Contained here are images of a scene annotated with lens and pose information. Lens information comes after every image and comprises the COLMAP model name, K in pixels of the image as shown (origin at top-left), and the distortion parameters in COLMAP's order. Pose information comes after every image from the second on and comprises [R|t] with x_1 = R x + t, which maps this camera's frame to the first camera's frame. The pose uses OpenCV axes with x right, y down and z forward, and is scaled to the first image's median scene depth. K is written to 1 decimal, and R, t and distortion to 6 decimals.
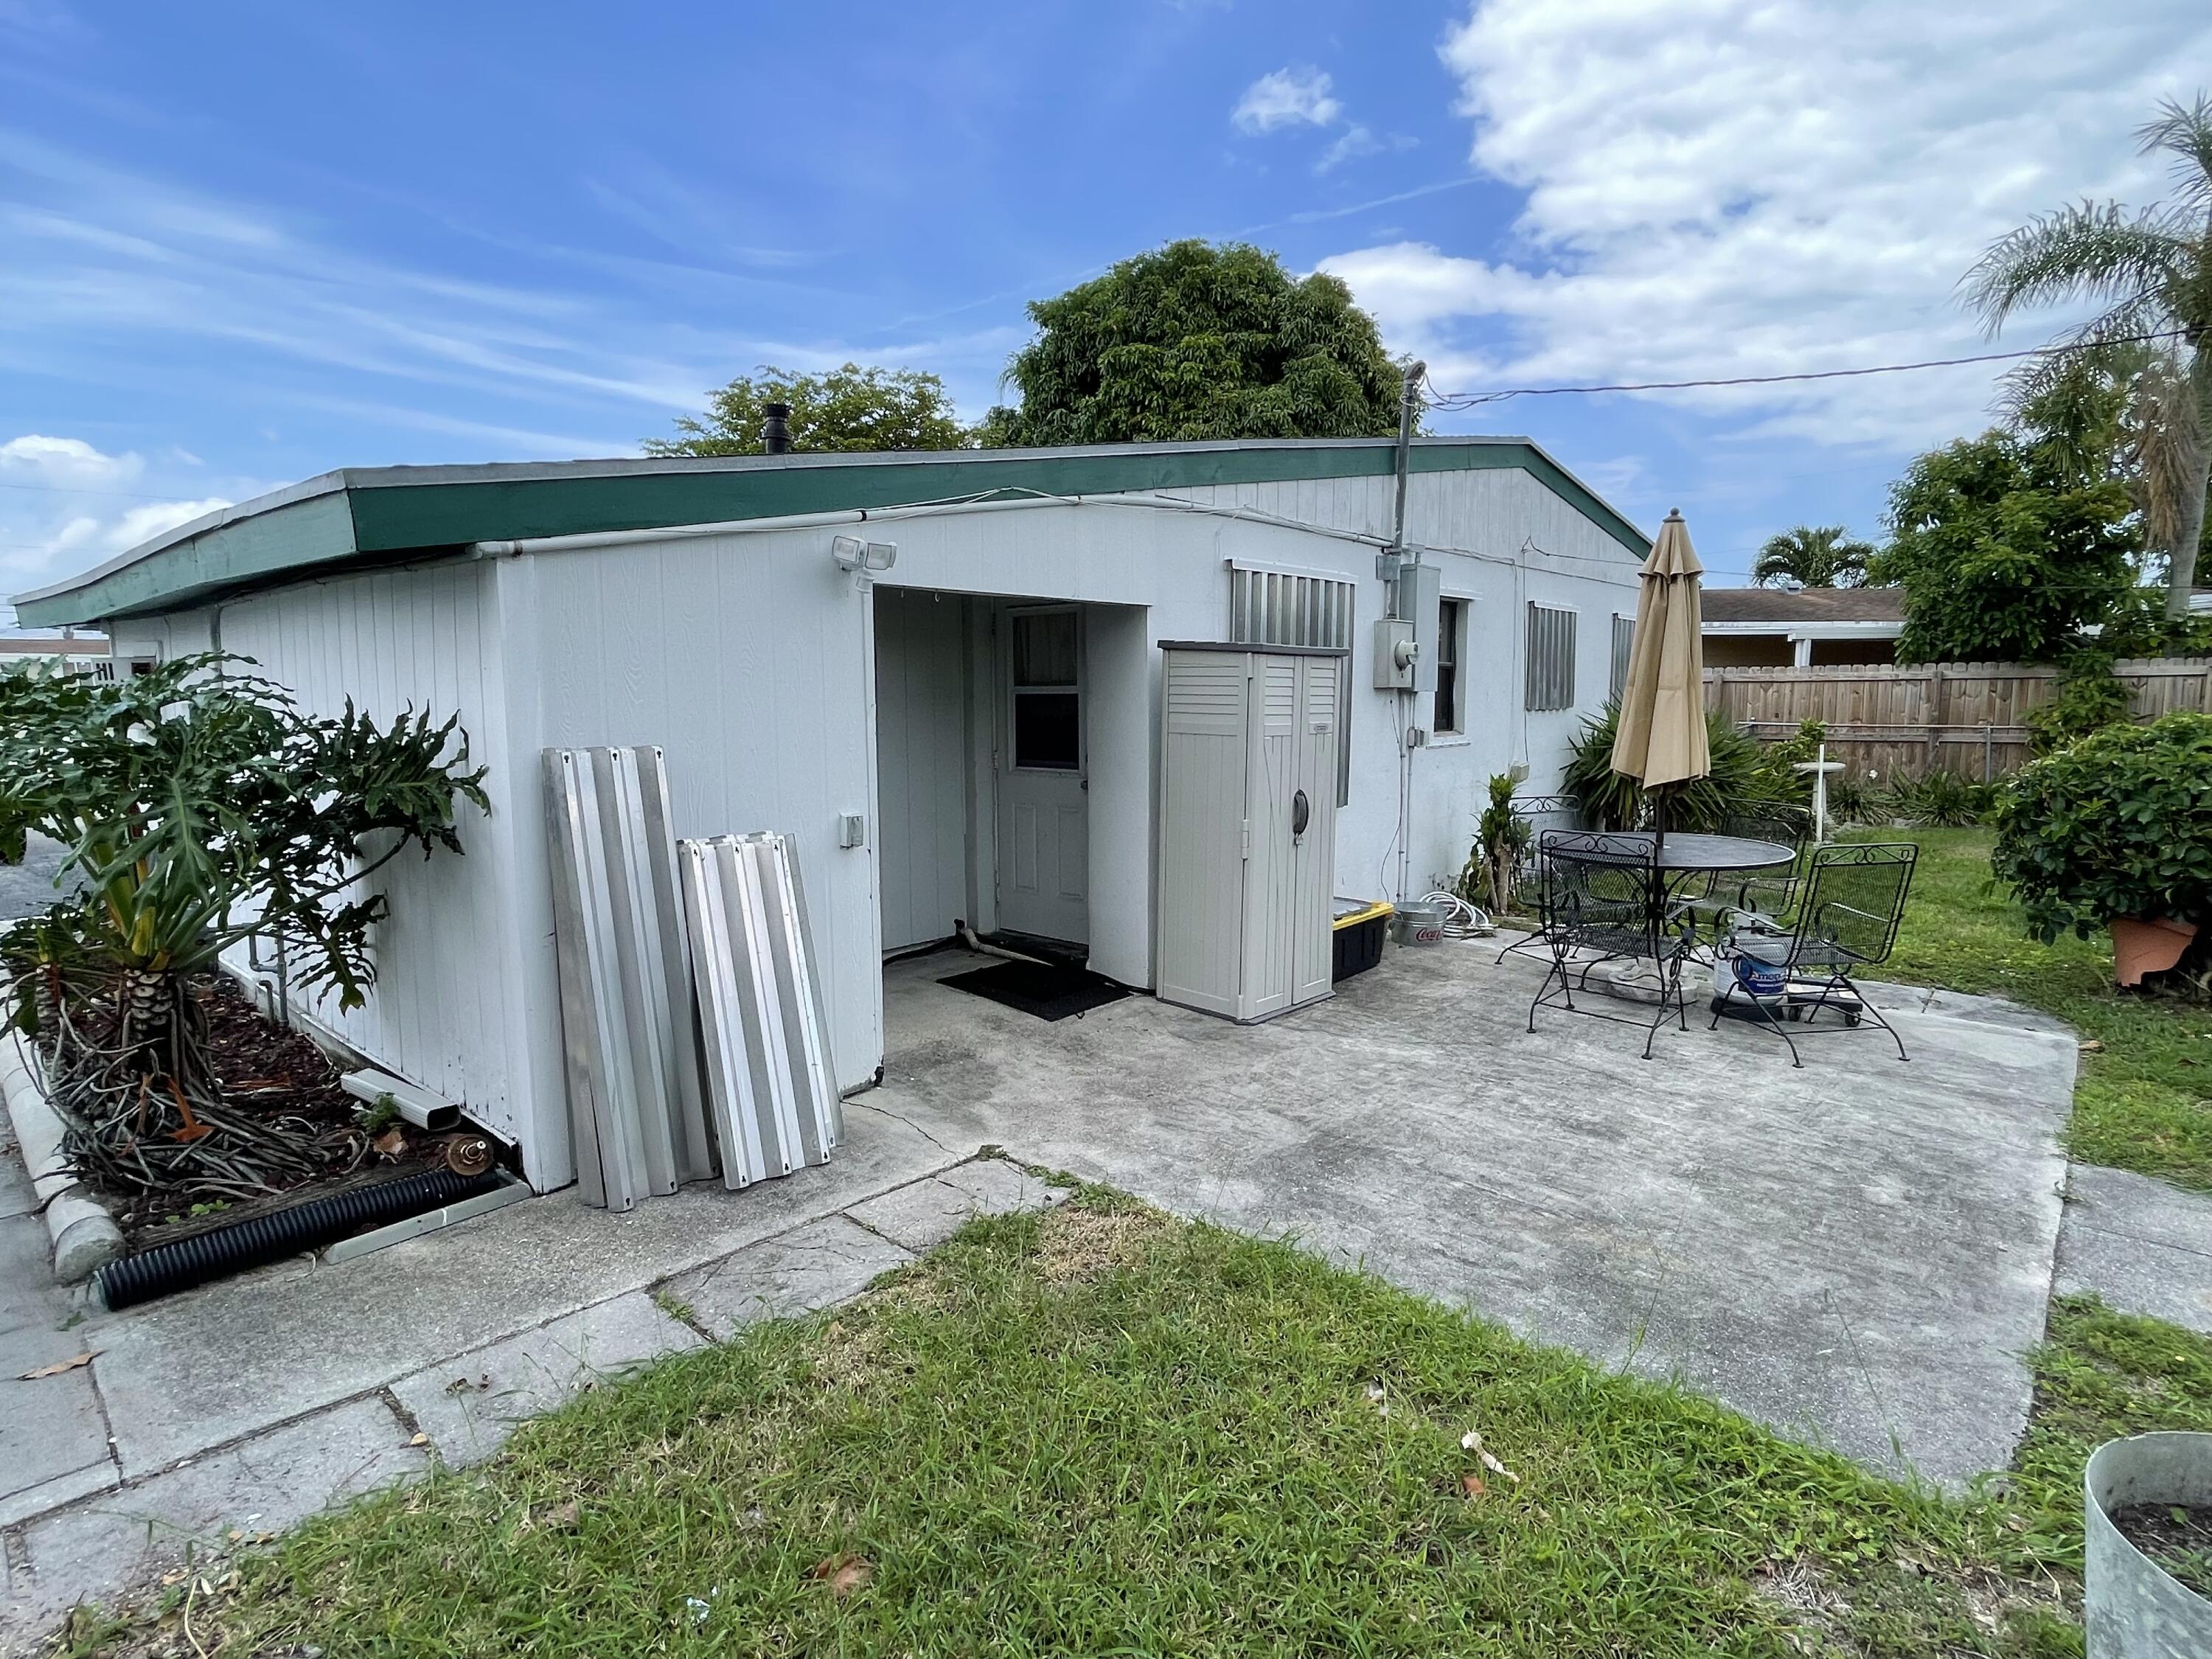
lens RADIAL K [[1180.5, 0, 1096.0], [0, 1180.5, 823.5], [0, 0, 1]] dist [-0.000833, -0.001387]
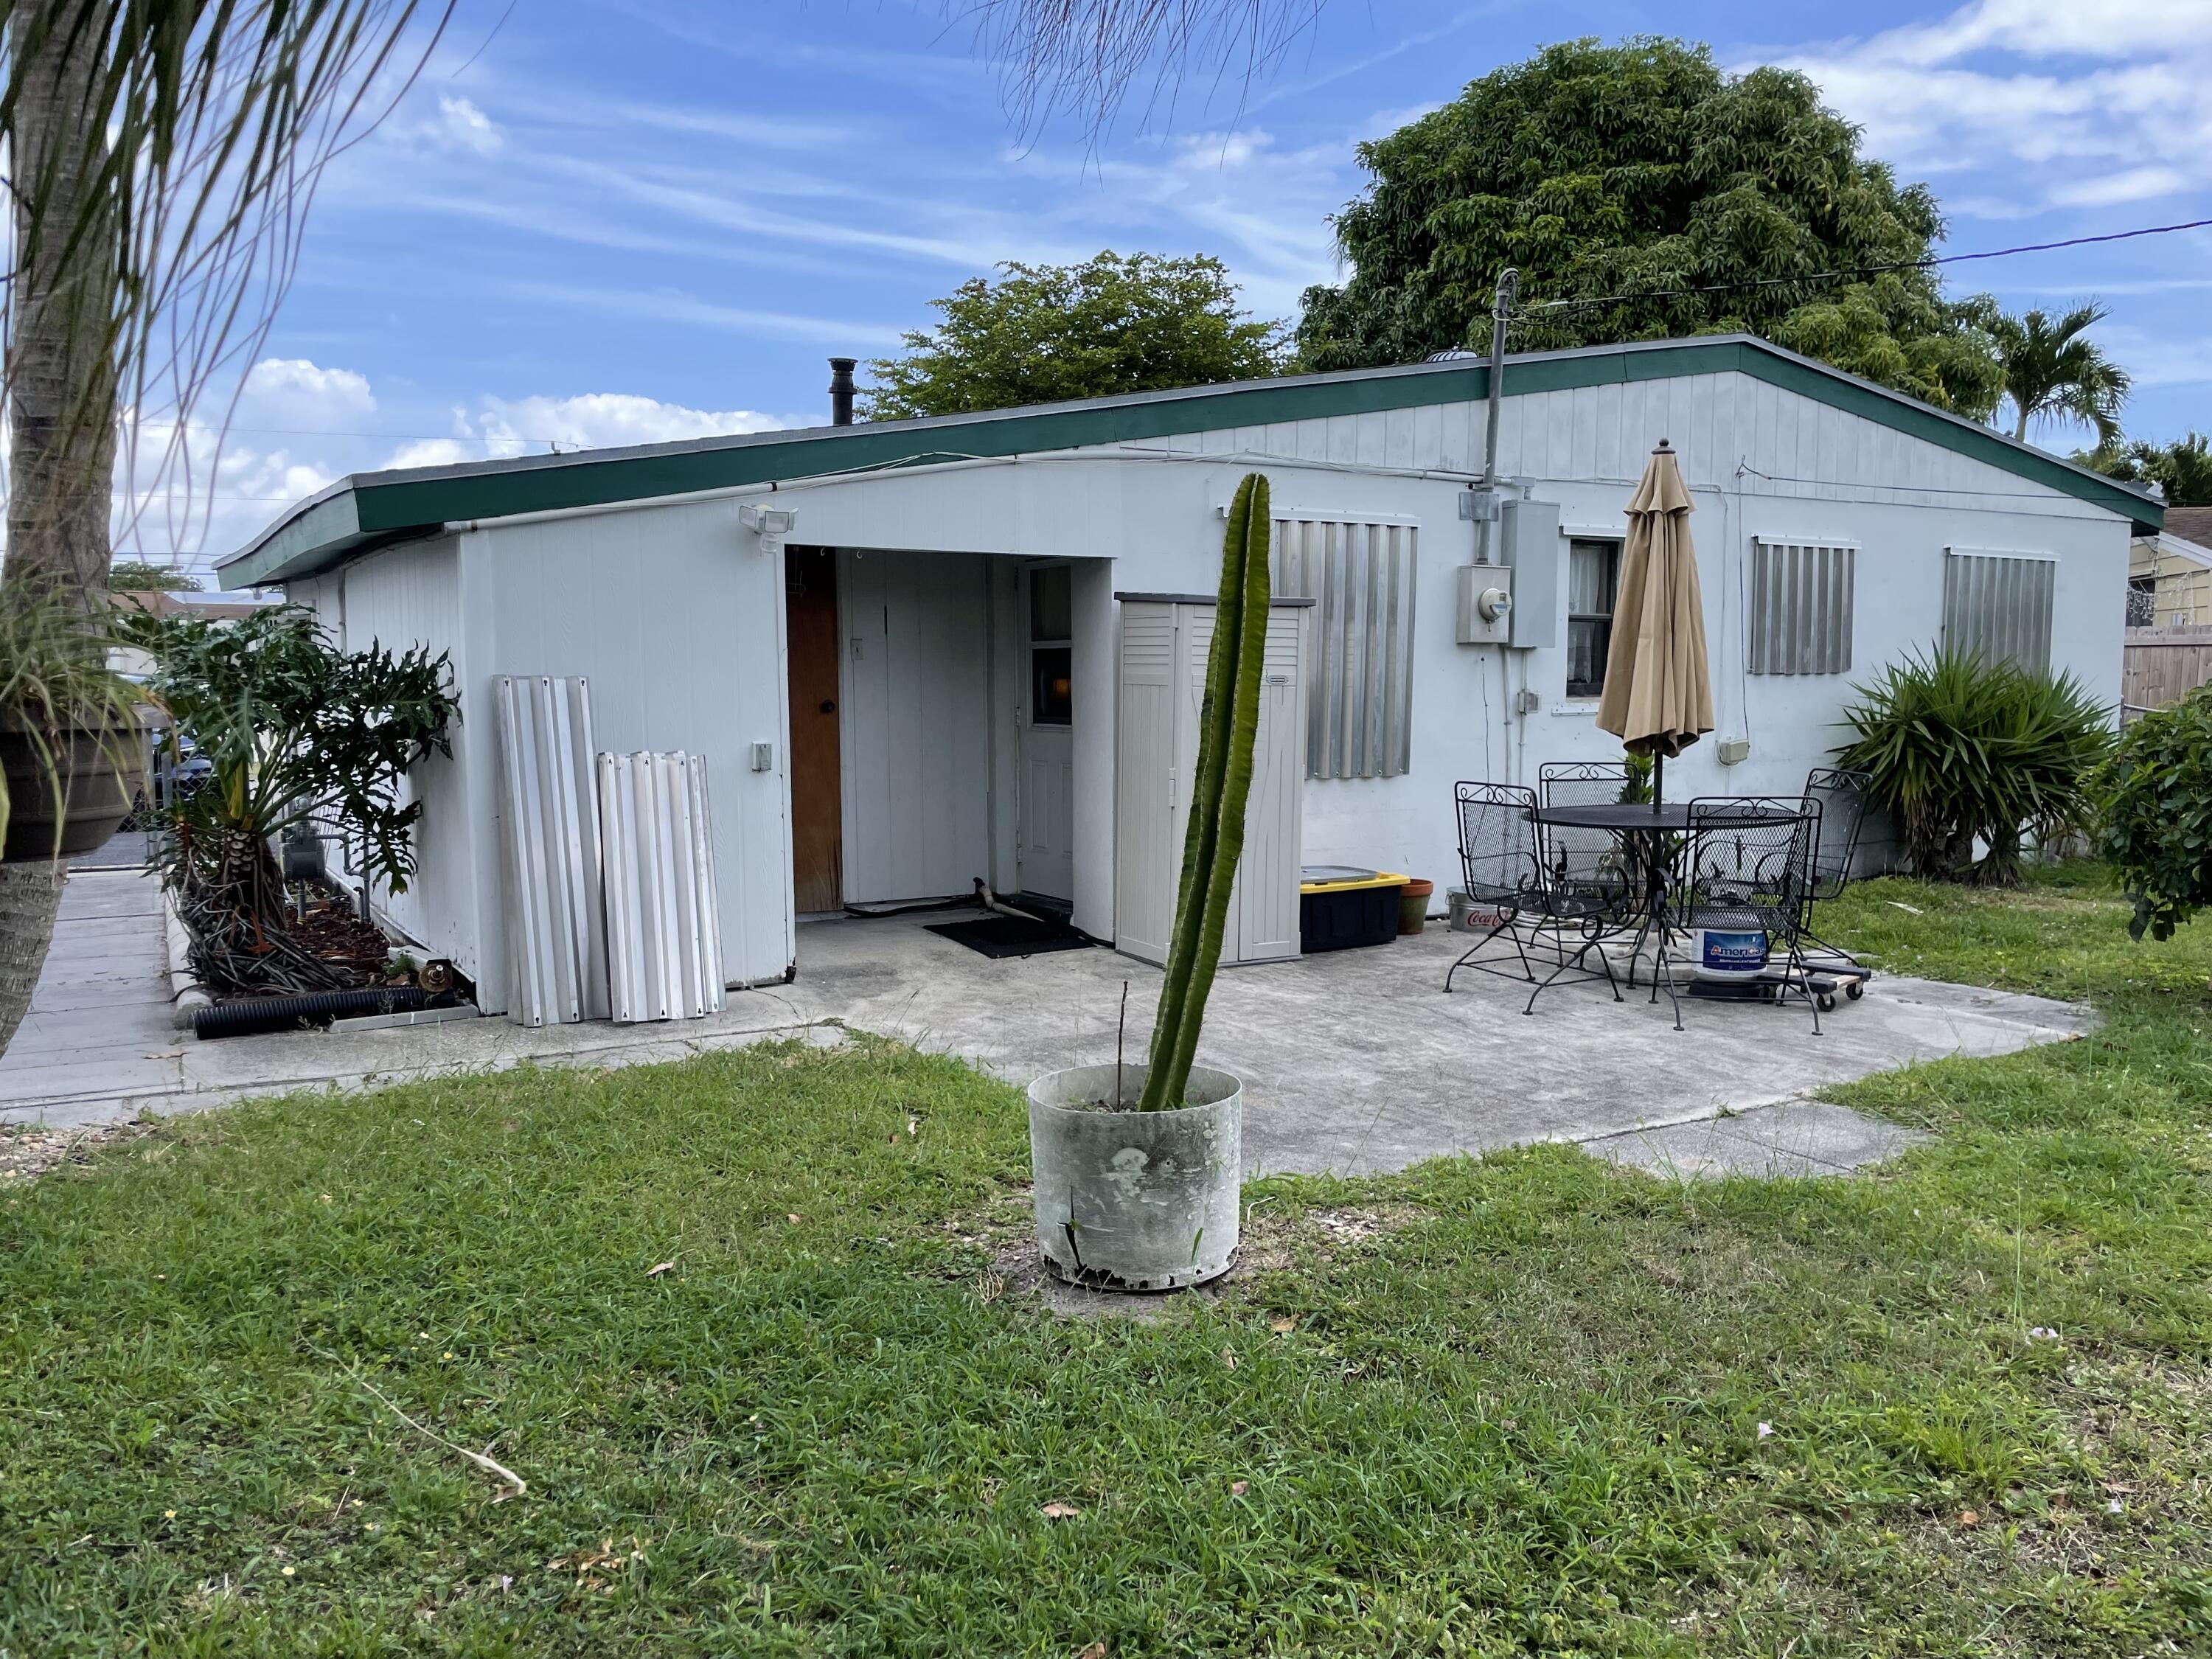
lens RADIAL K [[1724.1, 0, 1077.7], [0, 1724.1, 862.9], [0, 0, 1]] dist [0.087322, -0.127860]
pose [[0.952520, 0.036115, -0.302327, 0.449386], [-0.036992, 0.999312, 0.002825, 0.069644], [0.302220, 0.008493, 0.953200, -0.394750]]
